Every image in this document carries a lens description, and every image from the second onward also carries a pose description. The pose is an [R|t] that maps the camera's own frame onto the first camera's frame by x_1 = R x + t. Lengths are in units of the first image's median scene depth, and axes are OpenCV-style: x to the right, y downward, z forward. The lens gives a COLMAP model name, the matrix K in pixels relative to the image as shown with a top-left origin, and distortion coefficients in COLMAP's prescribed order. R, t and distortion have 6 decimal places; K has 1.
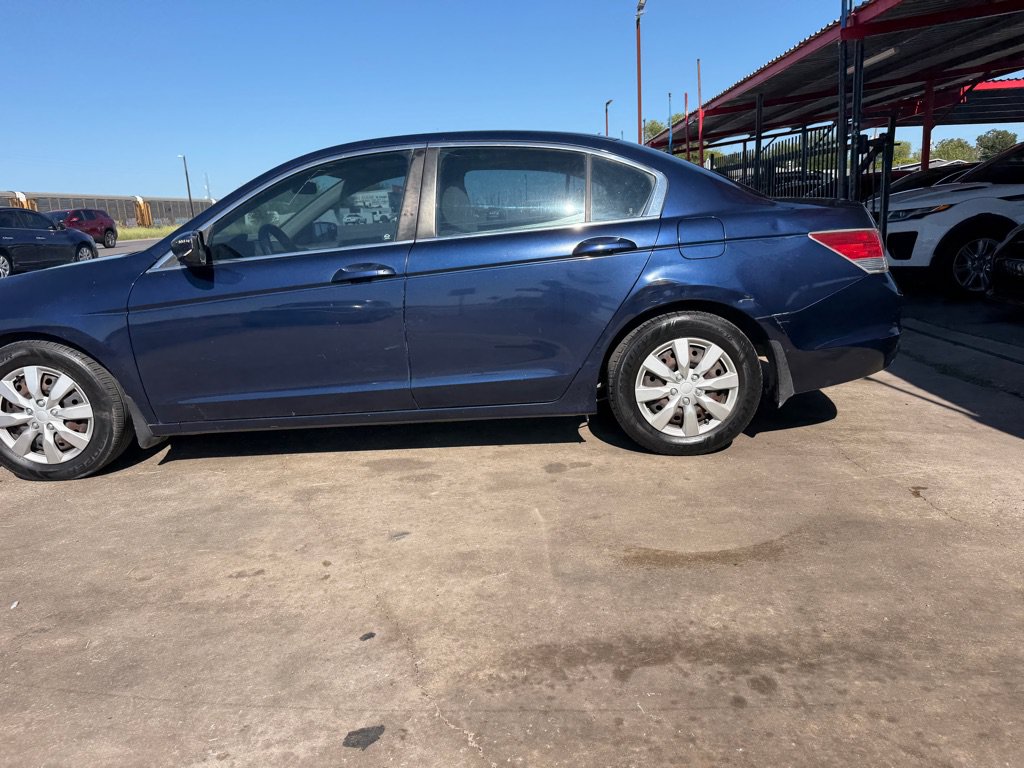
lens RADIAL K [[722.1, 0, 520.0], [0, 722.1, 377.6], [0, 0, 1]] dist [0.038076, -0.054849]
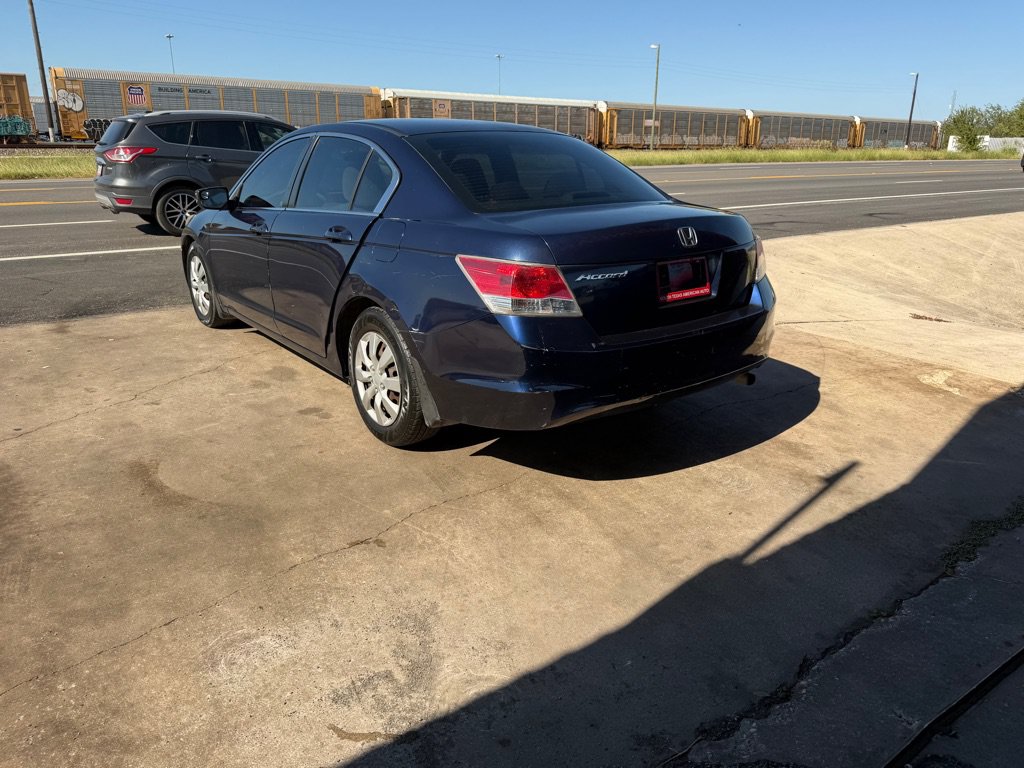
lens RADIAL K [[727.7, 0, 517.9], [0, 727.7, 379.1], [0, 0, 1]] dist [0.016801, -0.026853]
pose [[0.612049, 0.289386, -0.735970, 1.154105], [-0.212191, 0.956610, 0.199680, -0.245168], [0.761821, 0.033952, 0.646897, 0.474055]]
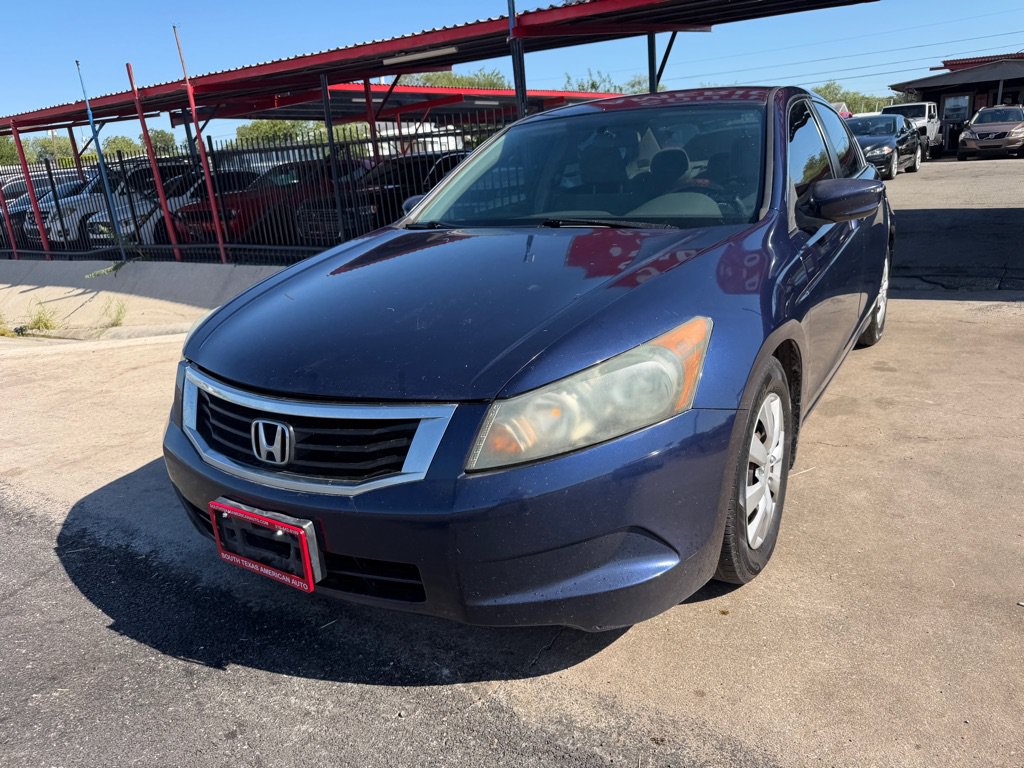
lens RADIAL K [[722.1, 0, 522.5], [0, 722.1, 380.1], [0, 0, 1]] dist [0.038076, -0.054849]
pose [[0.519237, -0.236779, 0.821175, -1.310738], [0.232019, 0.963822, 0.131202, -0.164873], [-0.822533, 0.122404, 0.555389, 0.822998]]
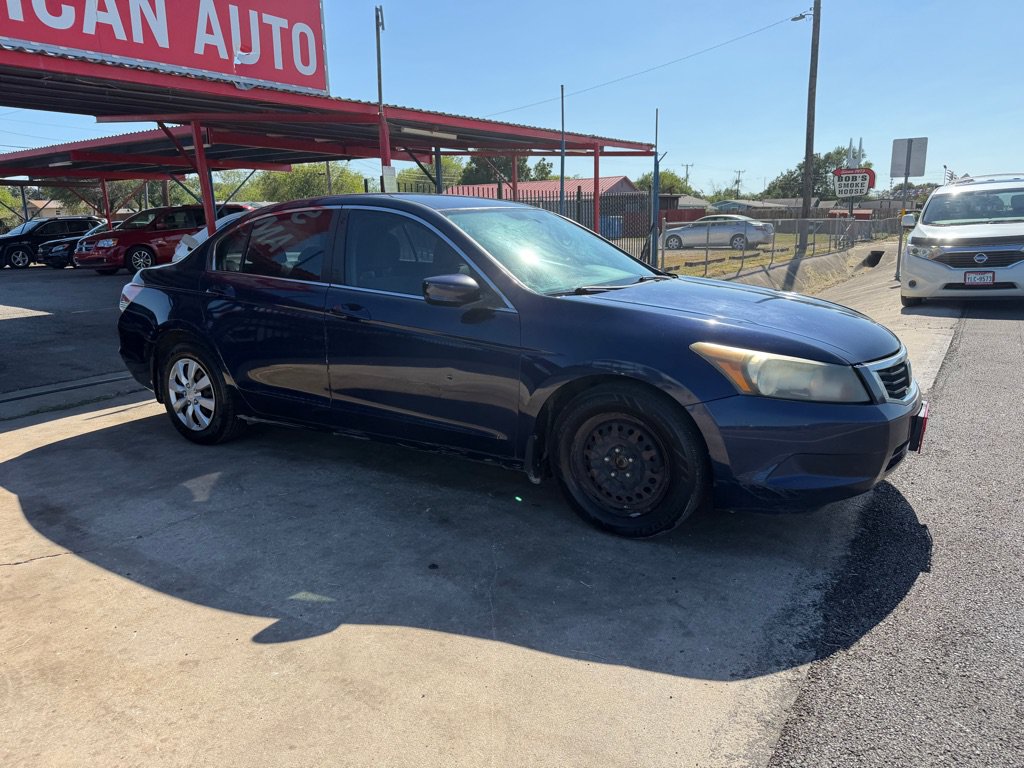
lens RADIAL K [[722.1, 0, 515.3], [0, 722.1, 377.1], [0, 0, 1]] dist [0.038076, -0.054849]
pose [[-0.846300, -0.046020, 0.530715, -1.048071], [0.178623, 0.914070, 0.364102, -0.547520], [-0.501866, 0.402938, -0.765357, 2.317514]]
